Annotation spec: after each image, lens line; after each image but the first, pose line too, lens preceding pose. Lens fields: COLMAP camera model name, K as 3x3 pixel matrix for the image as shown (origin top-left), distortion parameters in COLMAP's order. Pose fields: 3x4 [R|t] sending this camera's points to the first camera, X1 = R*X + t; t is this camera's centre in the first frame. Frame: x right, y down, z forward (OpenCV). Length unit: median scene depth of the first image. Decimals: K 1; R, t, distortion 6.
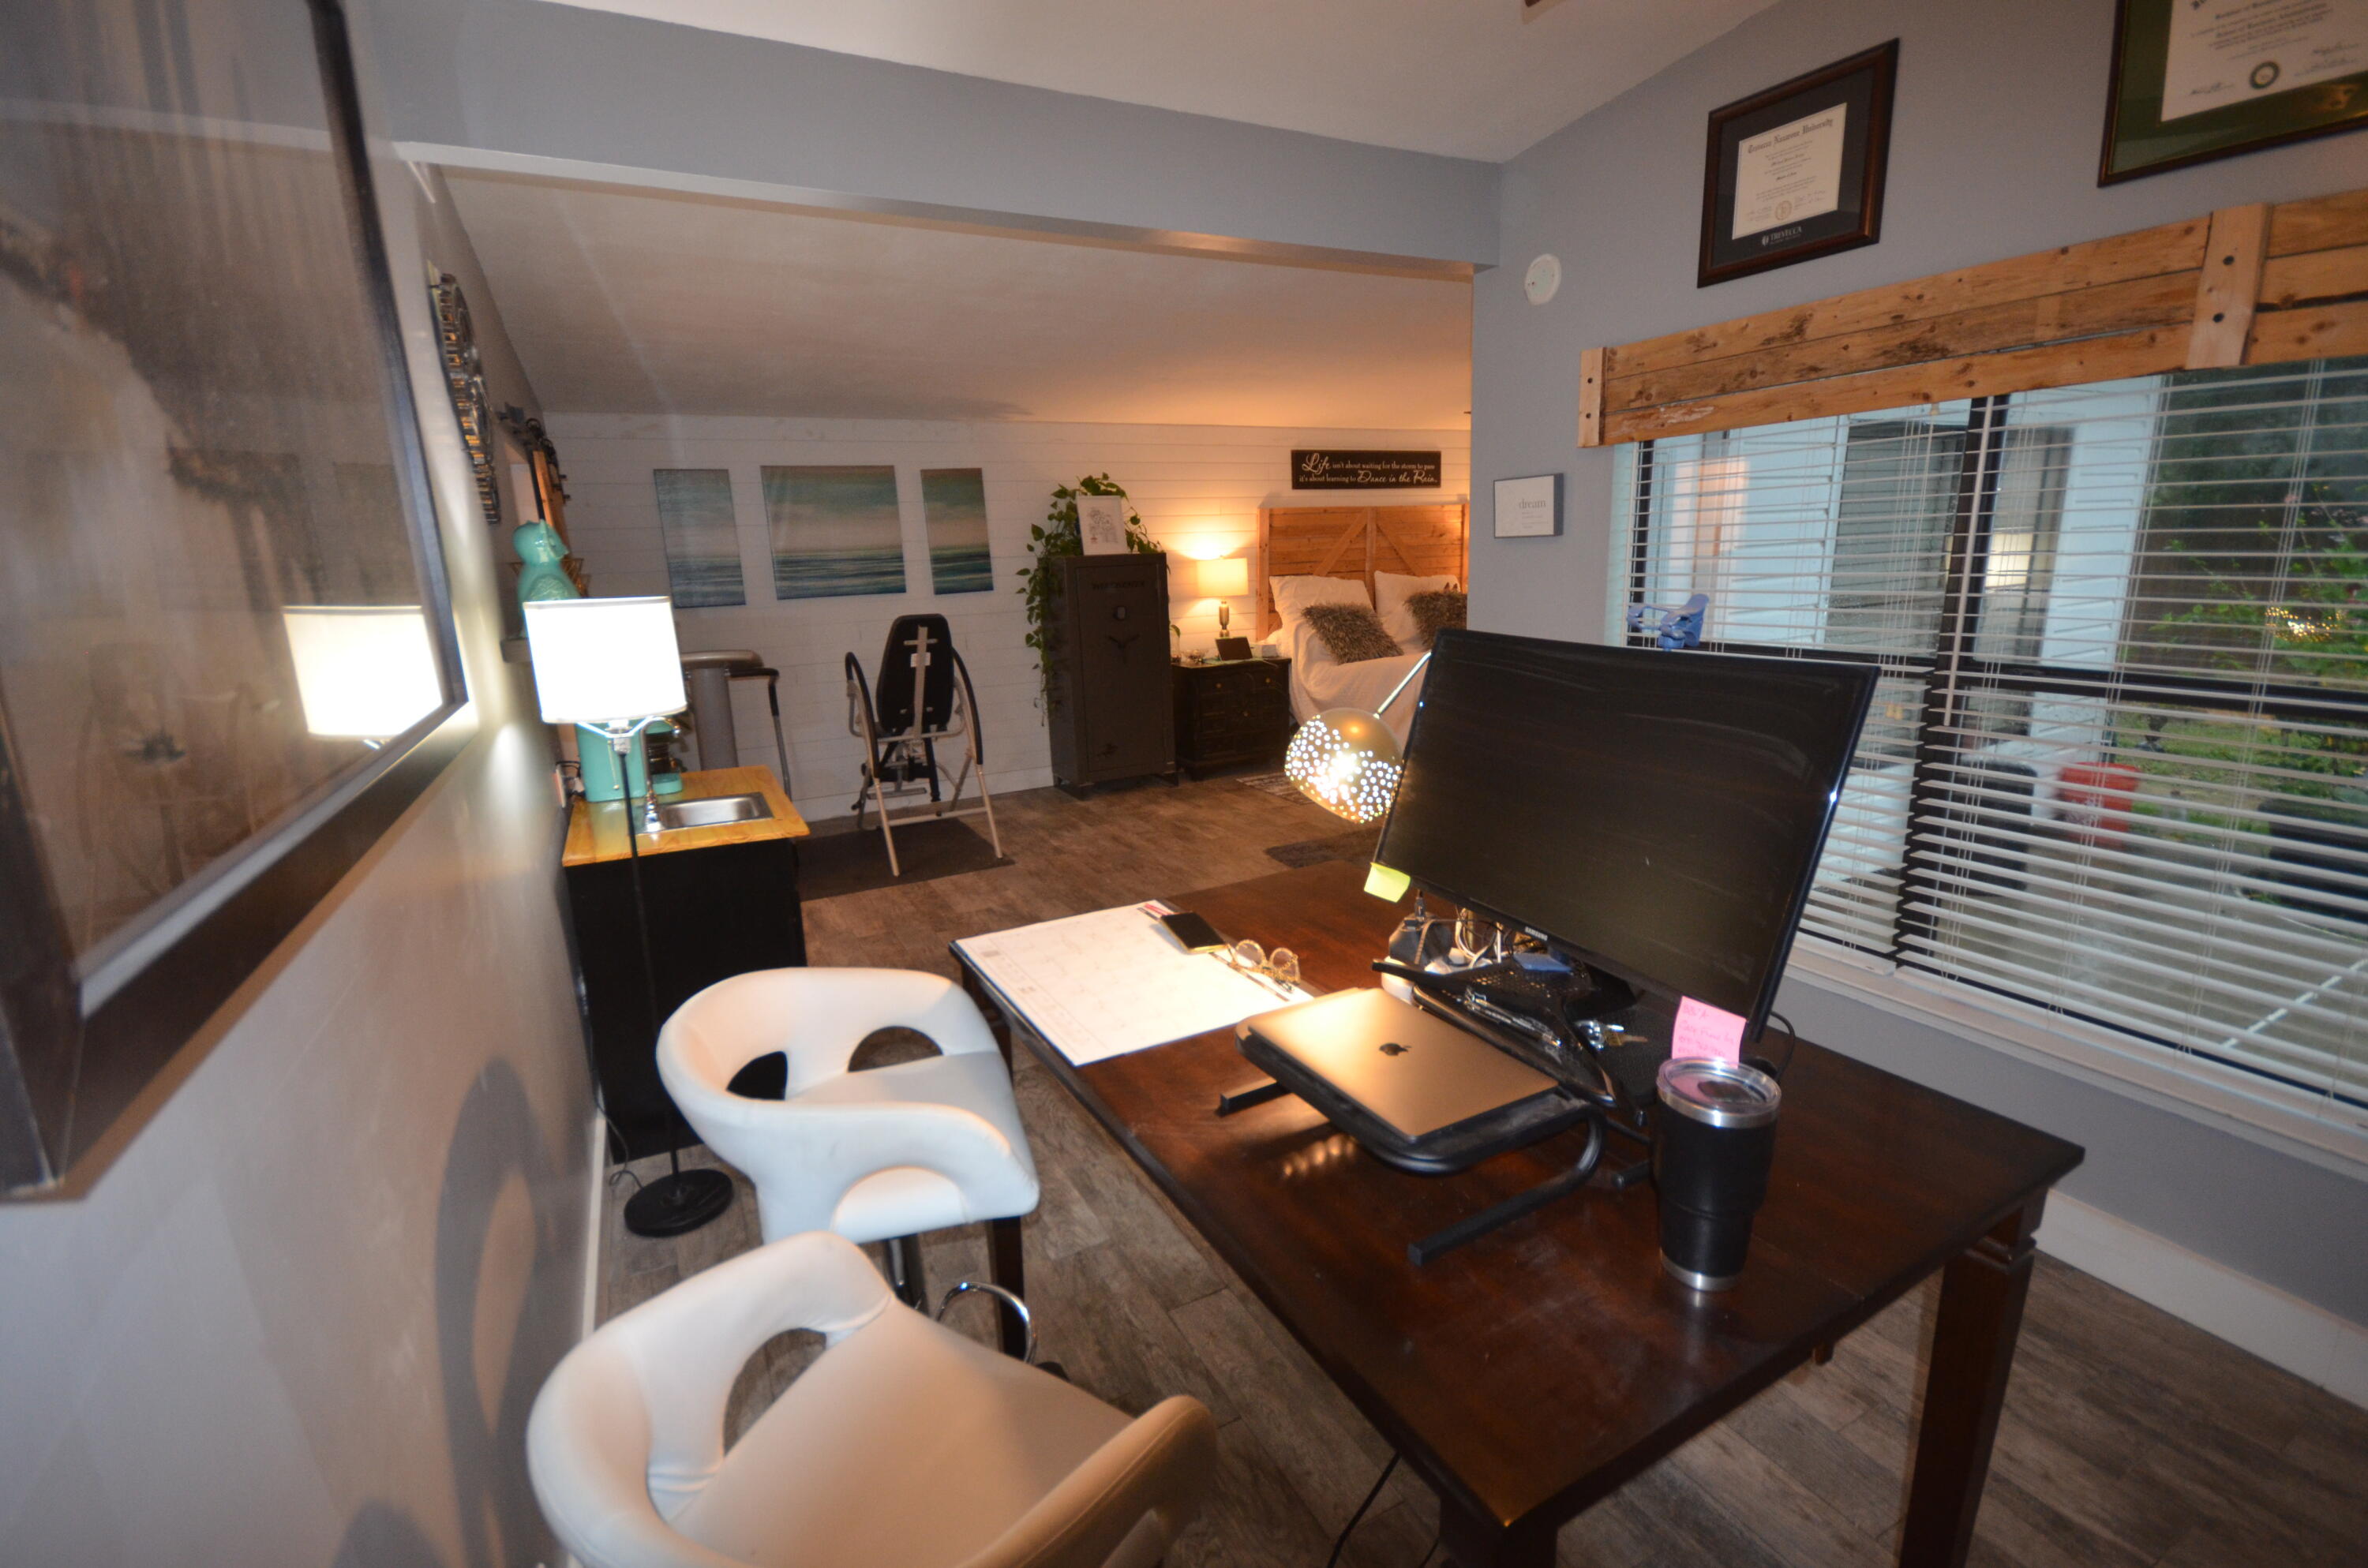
lens RADIAL K [[1036.1, 0, 1184.4], [0, 1036.1, 804.0], [0, 0, 1]] dist [-0.038544, -0.000503]
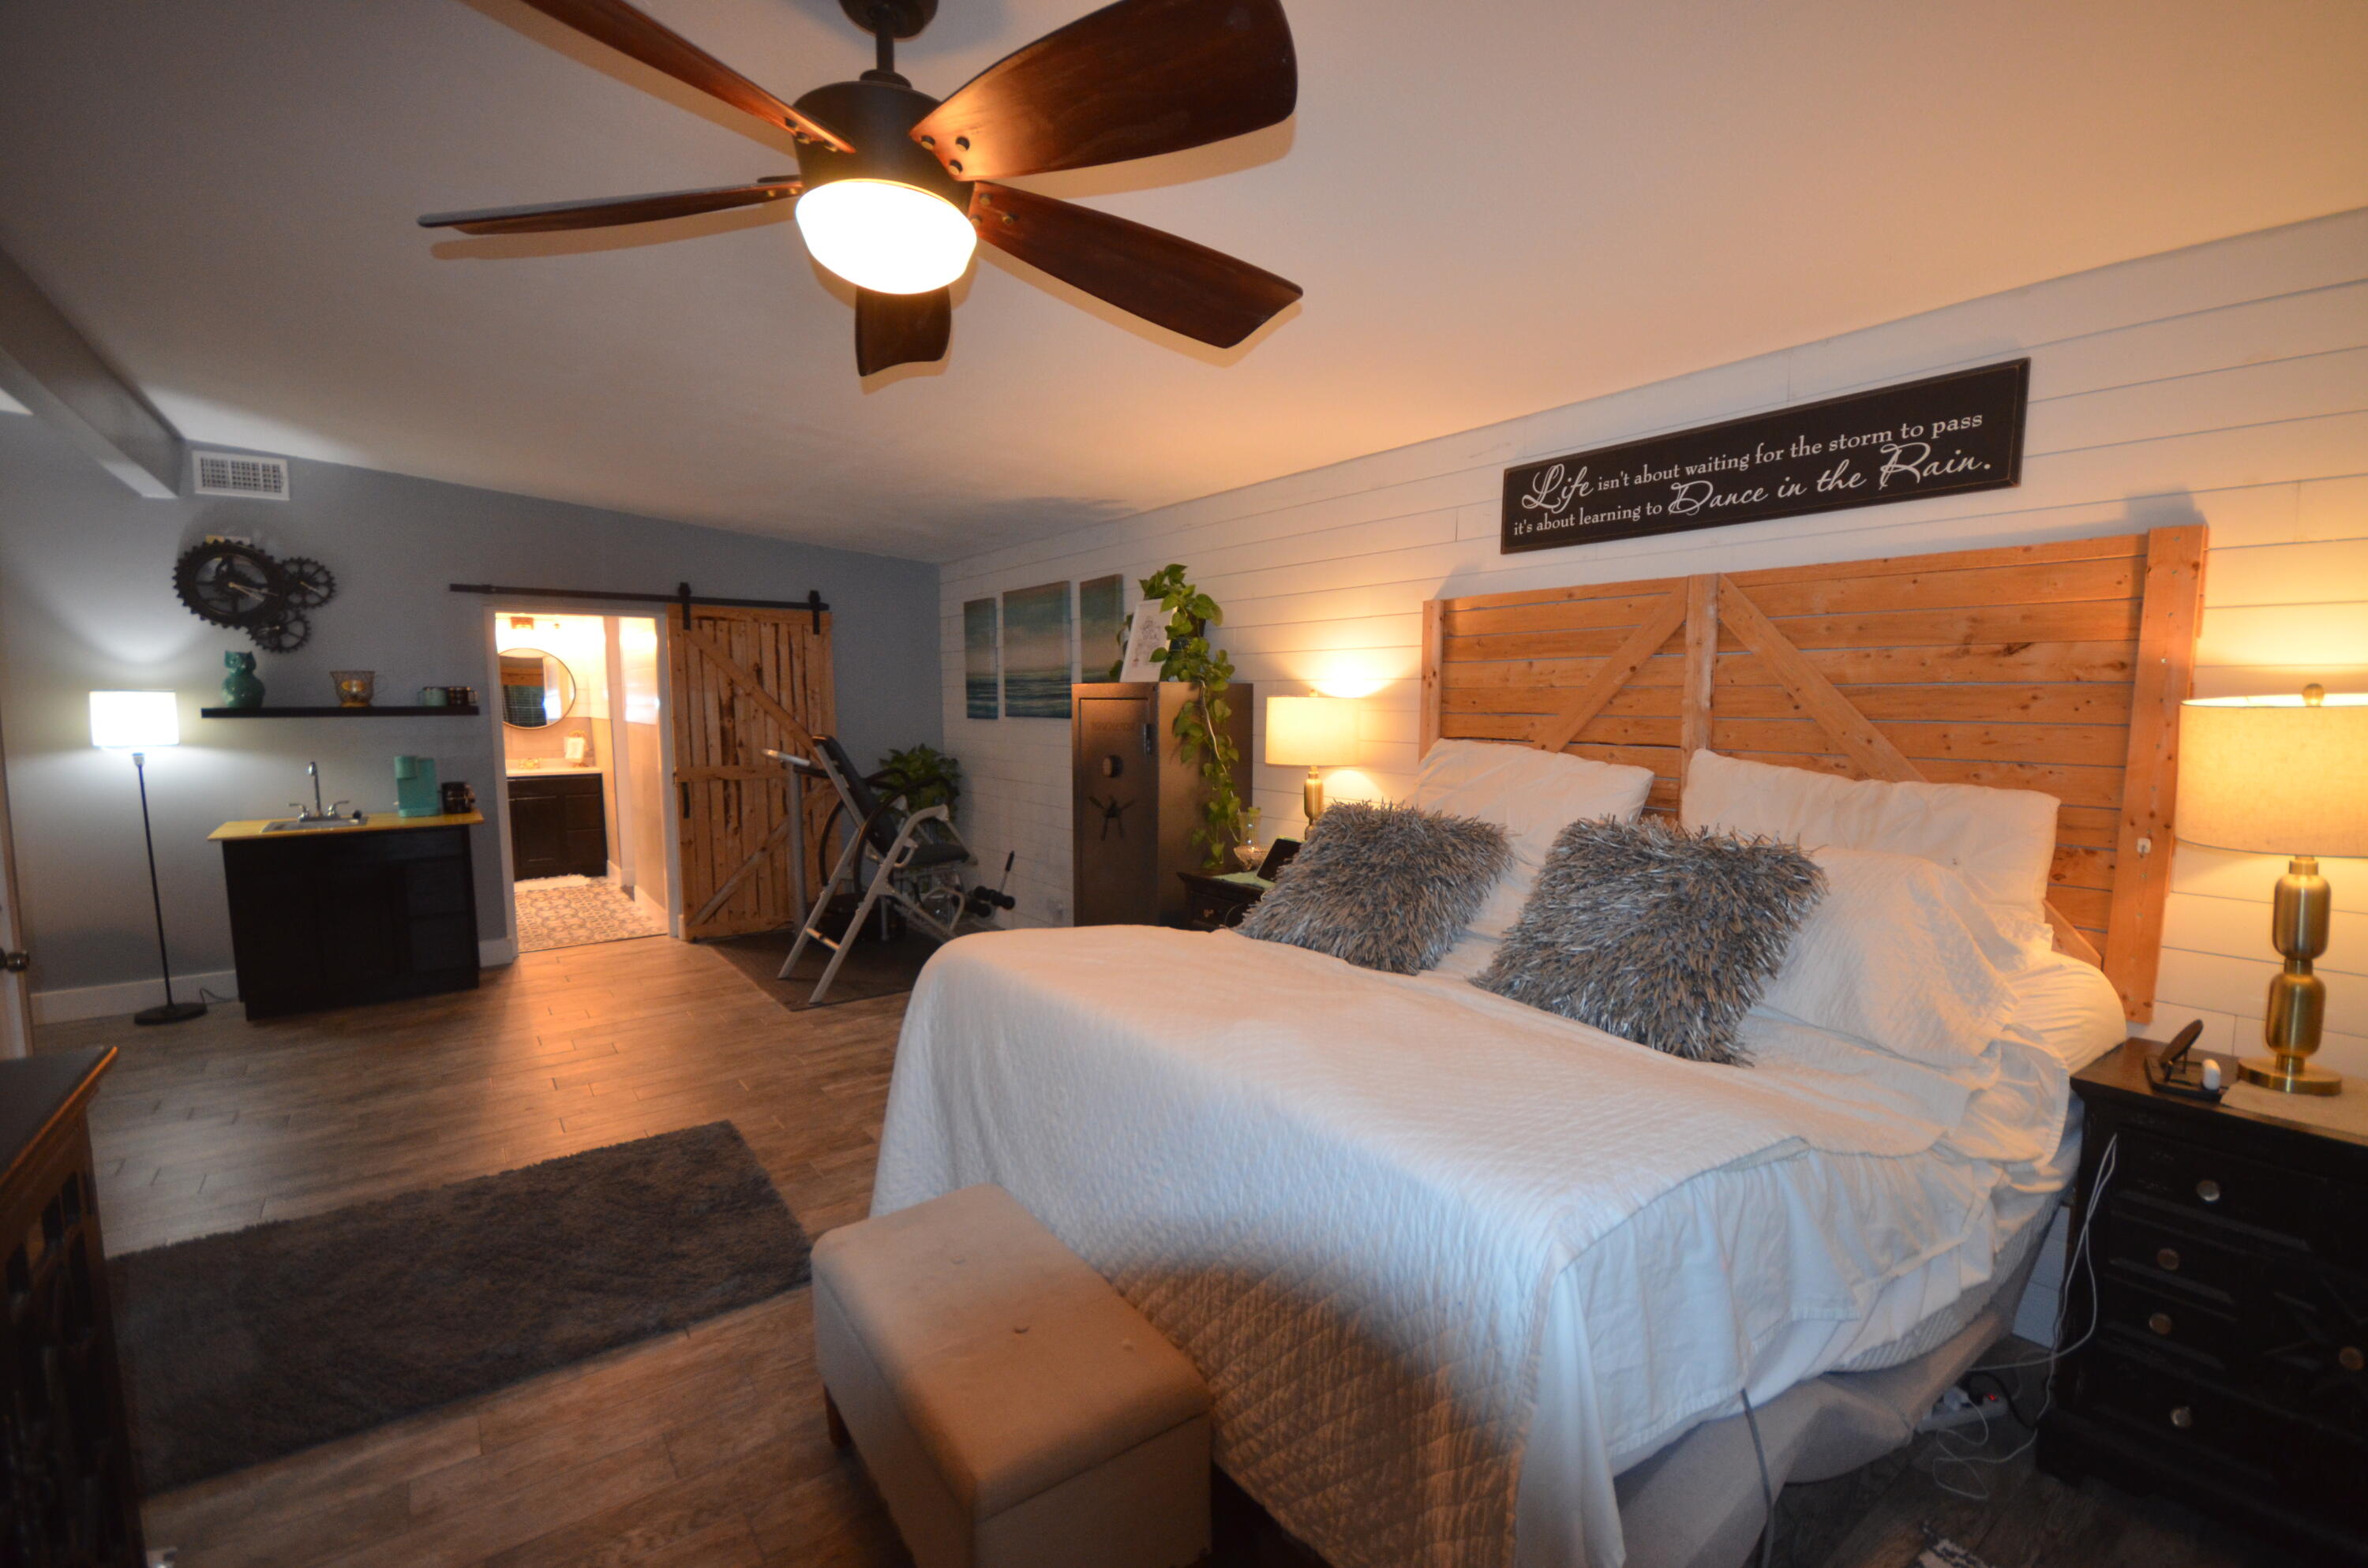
lens RADIAL K [[1021.6, 0, 1201.2], [0, 1021.6, 811.9], [0, 0, 1]] dist [0.000825, -0.007751]
pose [[0.184515, 0.146526, -0.971846, 0.534257], [-0.242743, 0.964984, 0.099404, -0.206506], [0.952381, 0.217567, 0.213622, 0.797694]]
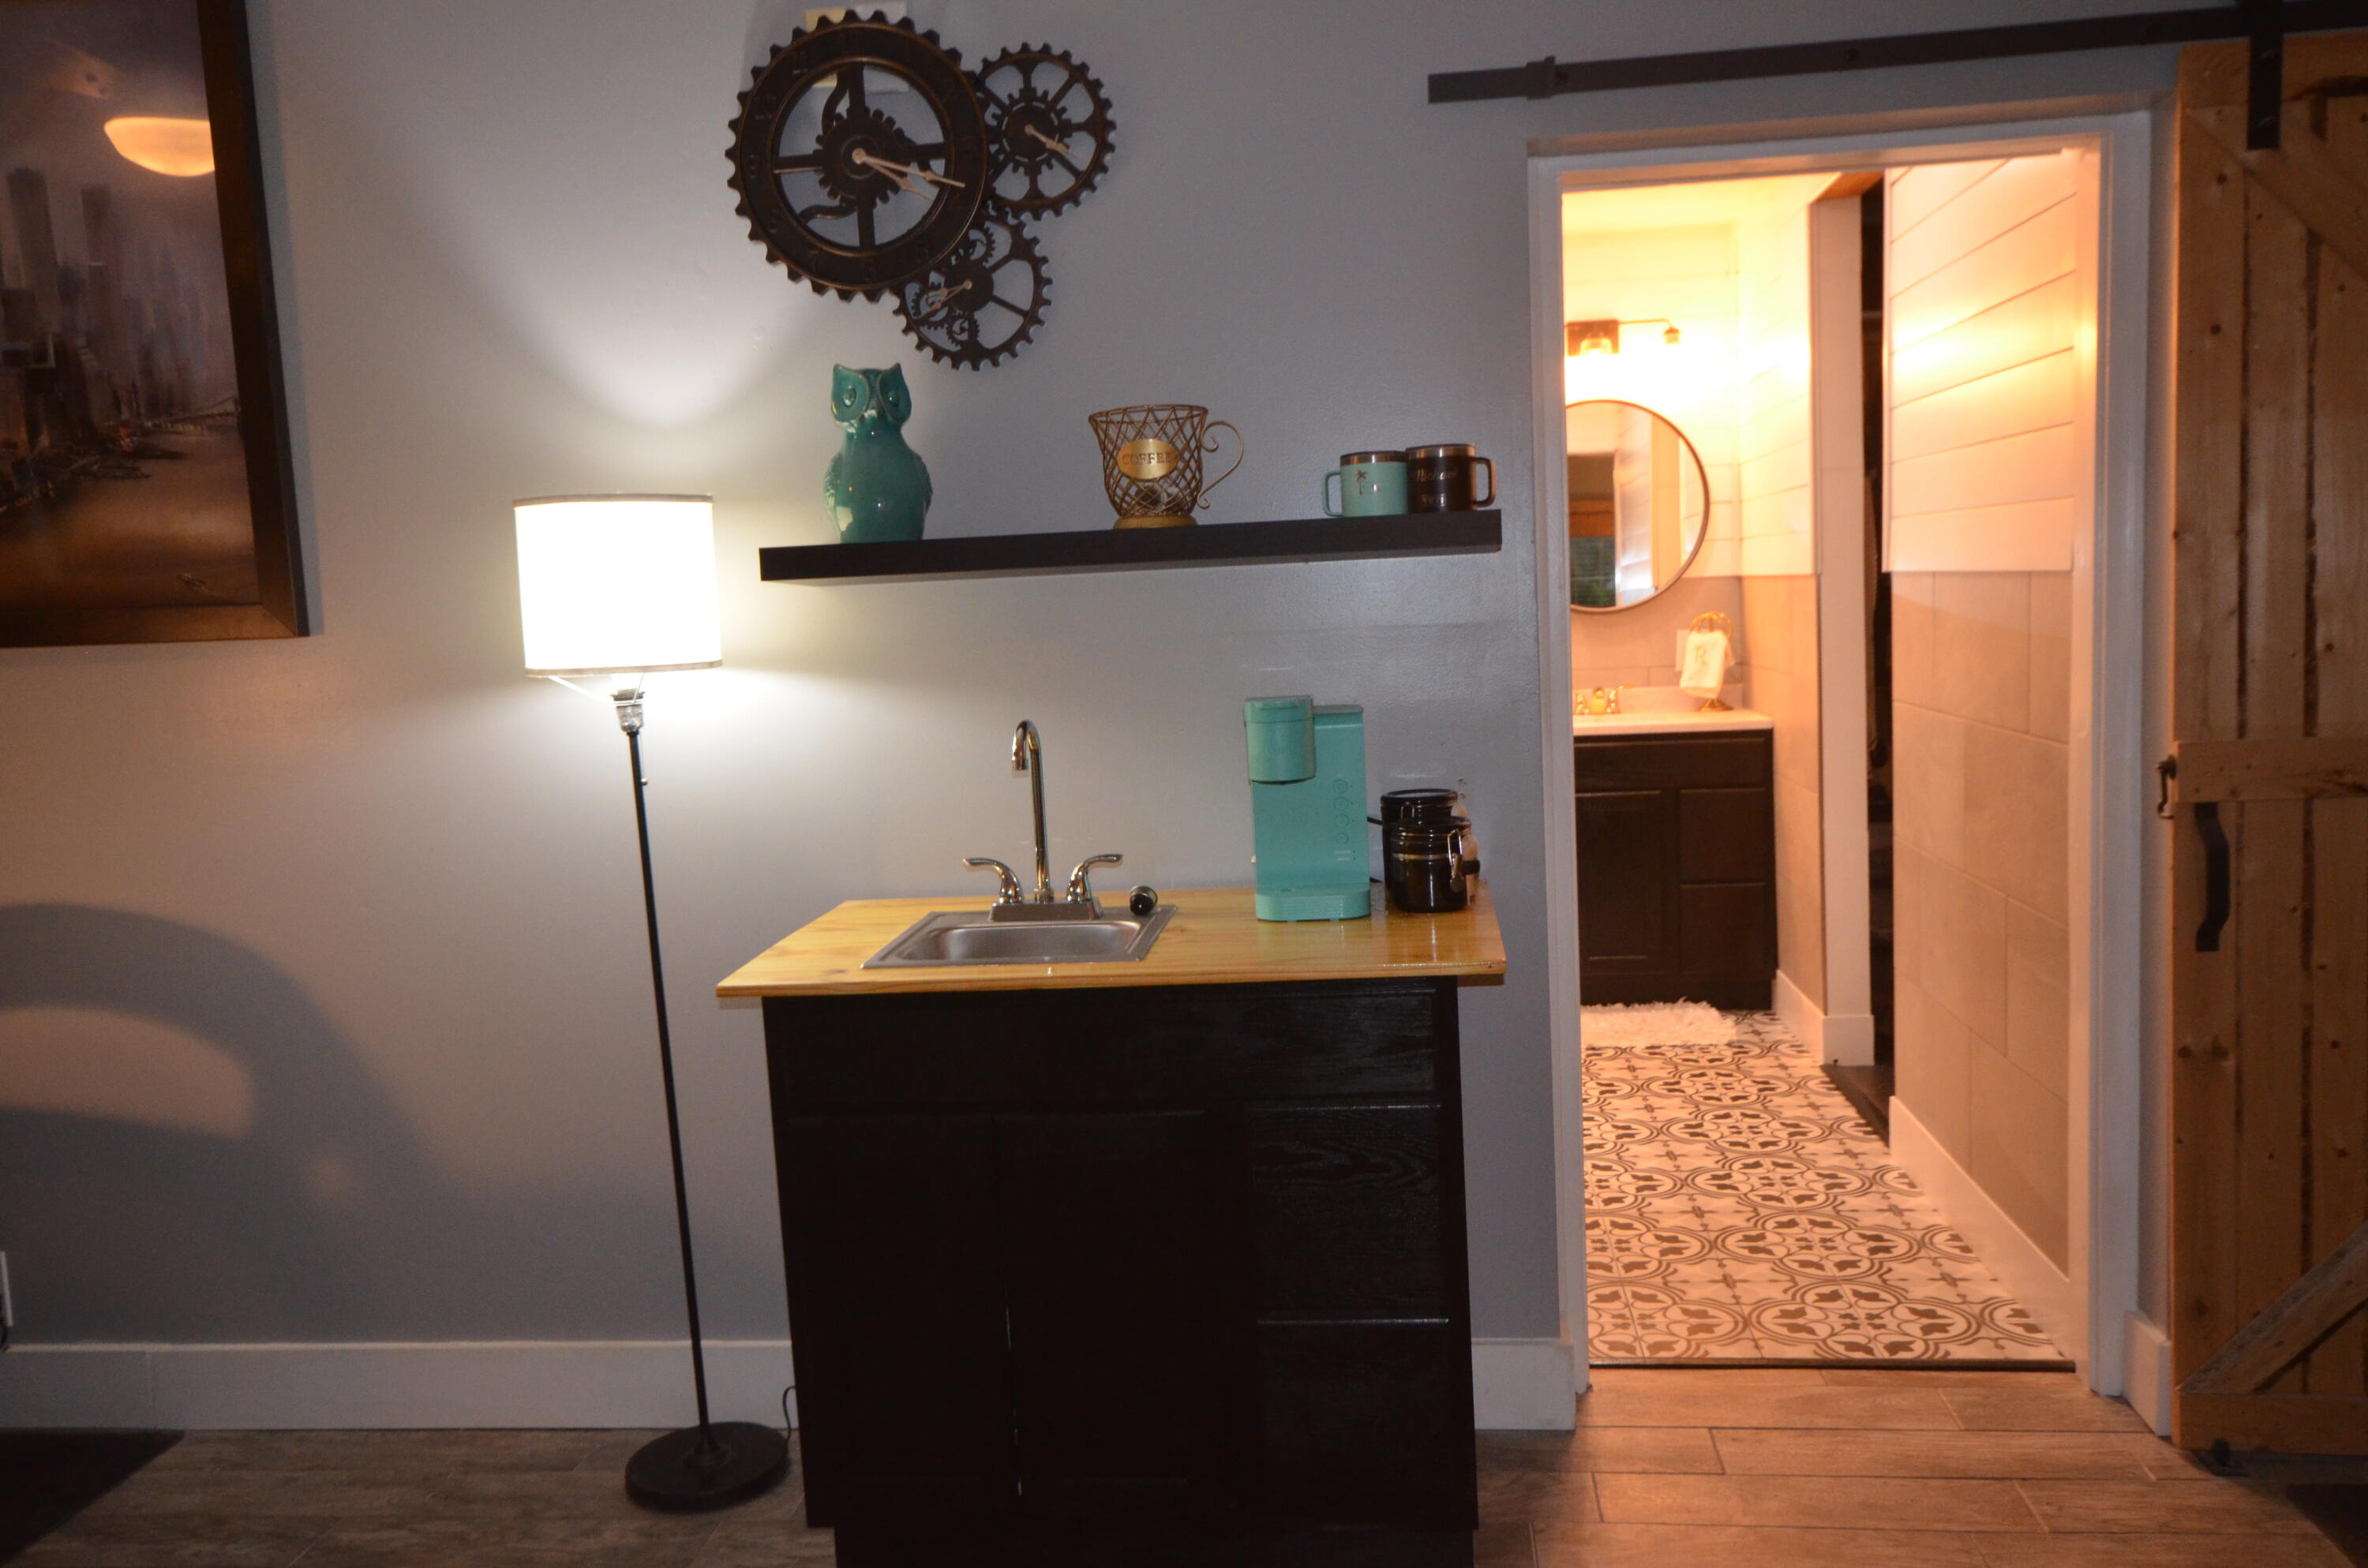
lens RADIAL K [[1888.4, 0, 1184.0], [0, 1888.4, 784.0], [0, 0, 1]] dist [0.009600, 0.014496]
pose [[-0.548898, 0.145458, -0.823136, 0.068765], [-0.134161, 0.956646, 0.258514, -0.118901], [0.825053, 0.252331, -0.505586, 0.595259]]
